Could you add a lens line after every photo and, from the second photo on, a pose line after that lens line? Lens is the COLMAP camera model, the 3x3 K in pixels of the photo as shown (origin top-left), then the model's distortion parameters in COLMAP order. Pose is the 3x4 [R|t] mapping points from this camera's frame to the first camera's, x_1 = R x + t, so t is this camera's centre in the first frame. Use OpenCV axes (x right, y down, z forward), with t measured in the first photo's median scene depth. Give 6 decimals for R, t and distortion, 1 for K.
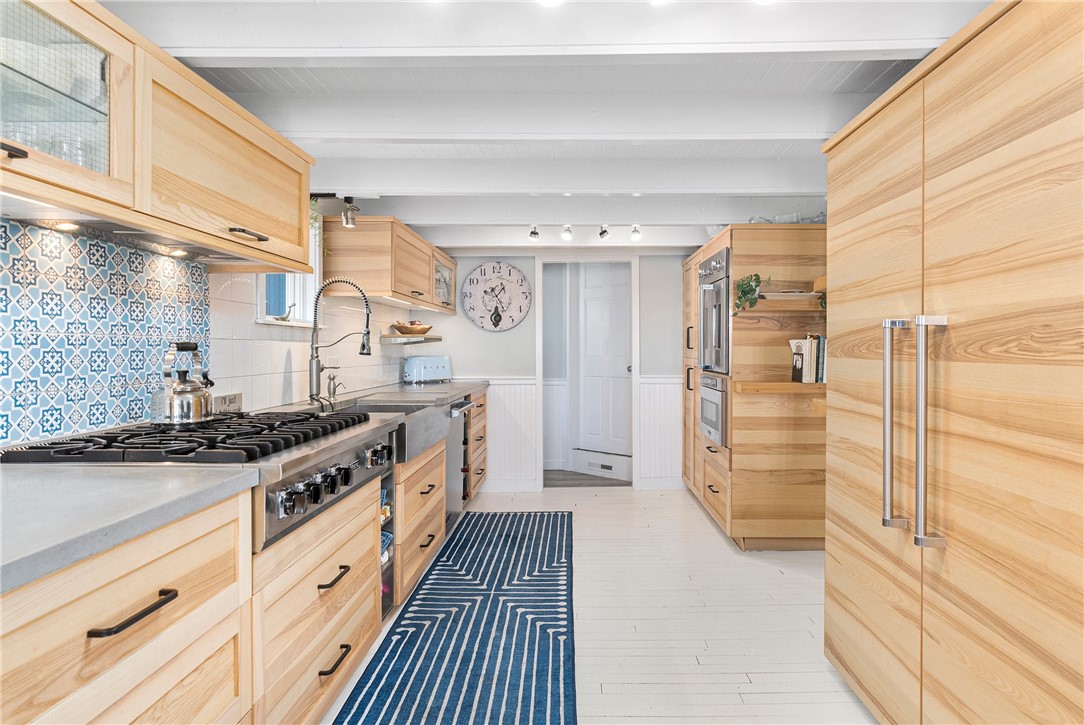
lens RADIAL K [[580.1, 0, 545.6], [0, 580.1, 367.6], [0, 0, 1]] dist [-0.006404, 0.001893]
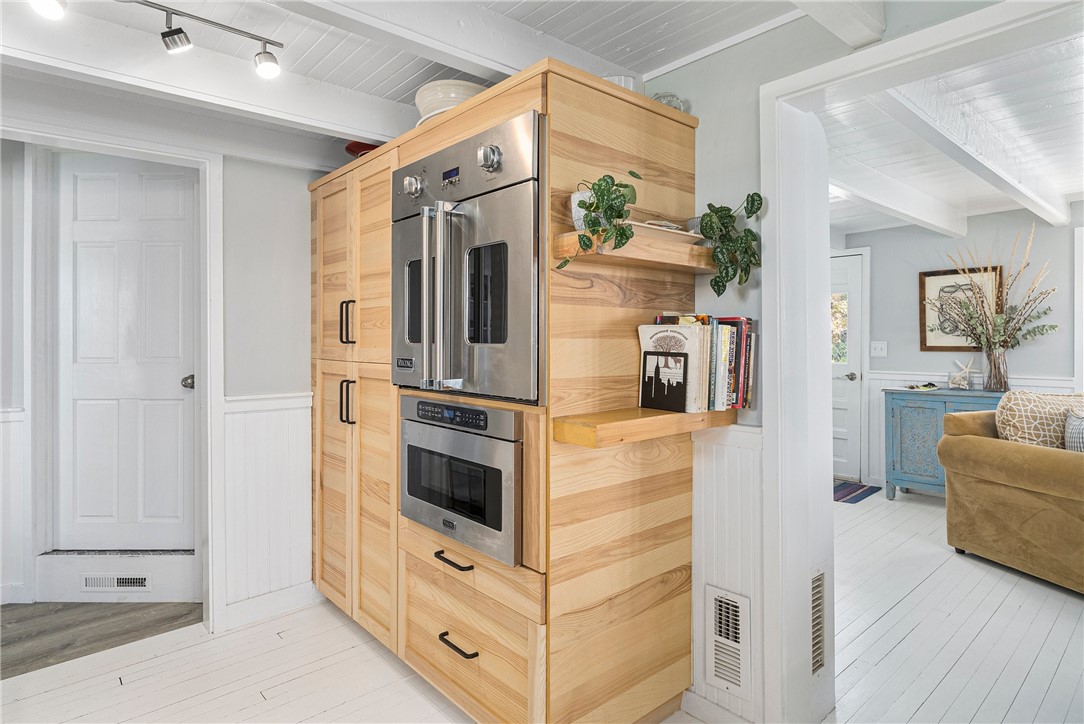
lens RADIAL K [[606.3, 0, 544.4], [0, 606.3, 334.6], [0, 0, 1]] dist [0.002824, 0.001144]
pose [[0.724827, 0.002537, 0.688927, 0.004957], [0.026026, 0.999179, -0.031062, -0.029568], [-0.688440, 0.040445, 0.724165, 0.777494]]
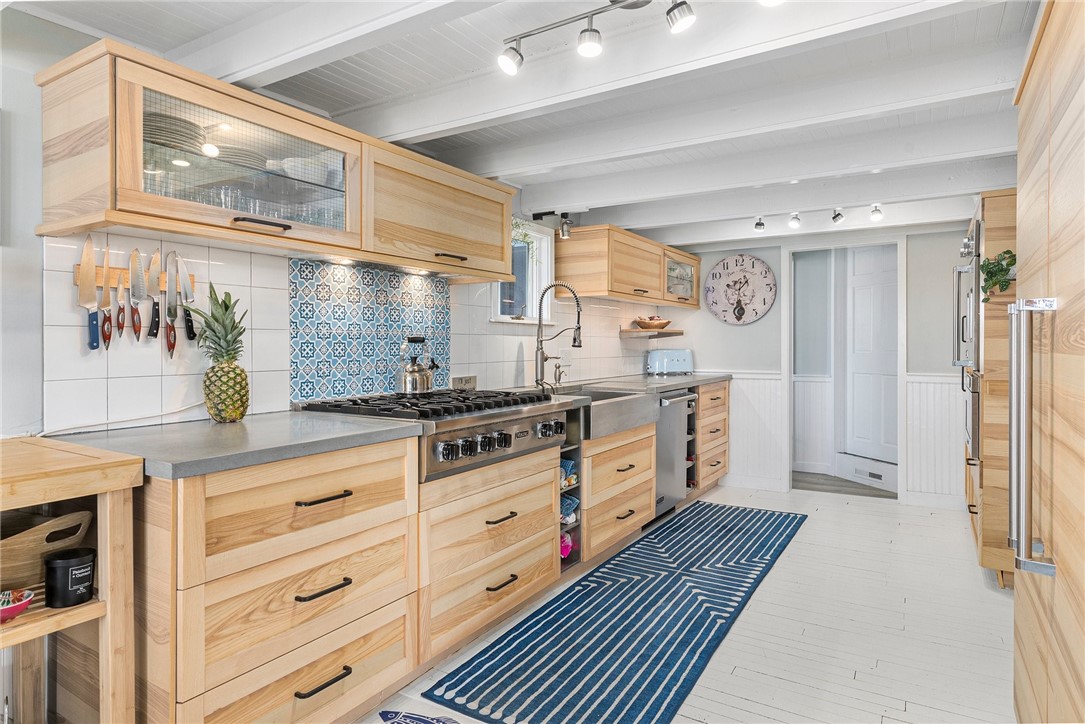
lens RADIAL K [[580.7, 0, 546.1], [0, 580.7, 367.1], [0, 0, 1]] dist [-0.006404, 0.001893]
pose [[0.866393, 0.020218, -0.498953, 0.225537], [-0.016367, 0.999793, 0.012092, 0.005288], [0.499094, -0.002310, 0.866545, -0.042364]]
